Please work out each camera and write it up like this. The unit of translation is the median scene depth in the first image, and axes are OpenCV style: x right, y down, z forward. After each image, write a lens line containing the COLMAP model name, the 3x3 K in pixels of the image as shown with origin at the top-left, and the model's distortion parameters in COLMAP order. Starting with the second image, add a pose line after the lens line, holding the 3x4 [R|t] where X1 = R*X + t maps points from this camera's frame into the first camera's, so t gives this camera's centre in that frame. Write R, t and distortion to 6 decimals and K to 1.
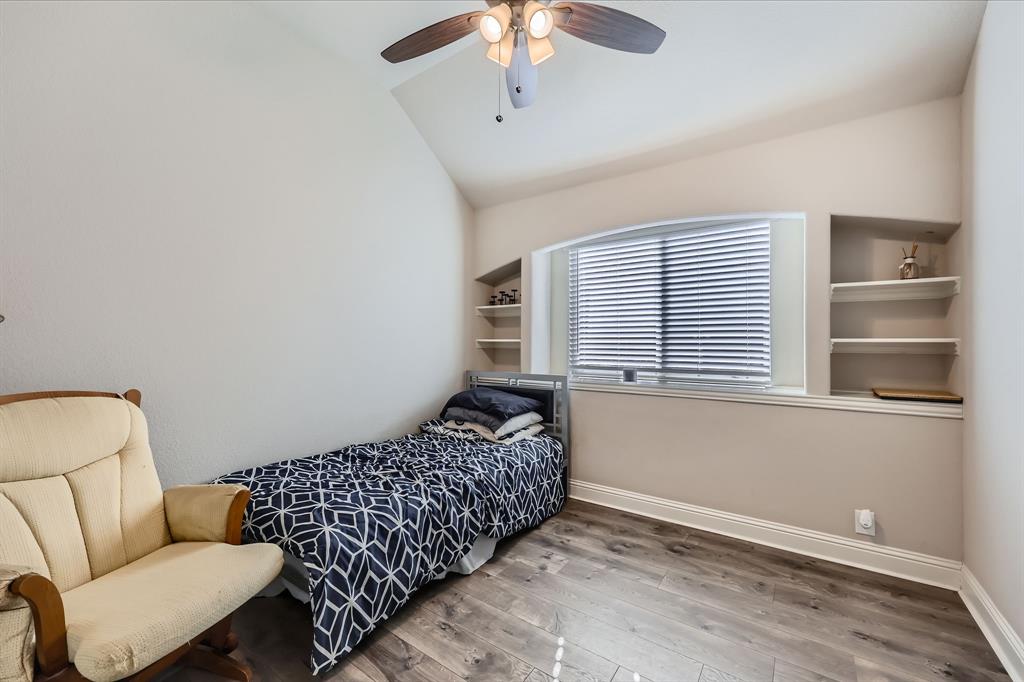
lens RADIAL K [[415.4, 0, 511.9], [0, 415.4, 339.3], [0, 0, 1]] dist [-0.003690, 0.001159]
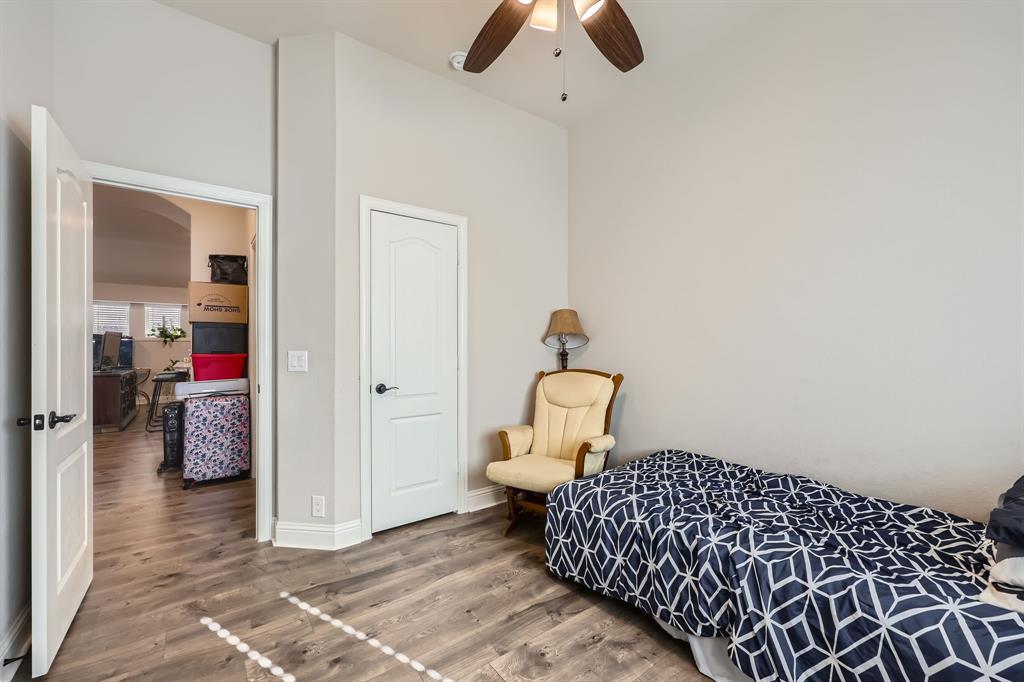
lens RADIAL K [[415.4, 0, 513.3], [0, 415.4, 347.1], [0, 0, 1]] dist [-0.003690, 0.001159]
pose [[-0.315964, -0.000685, -0.948771, 0.855968], [0.006221, 0.999977, -0.002794, 0.011801], [0.948751, -0.006785, -0.315952, 1.173601]]
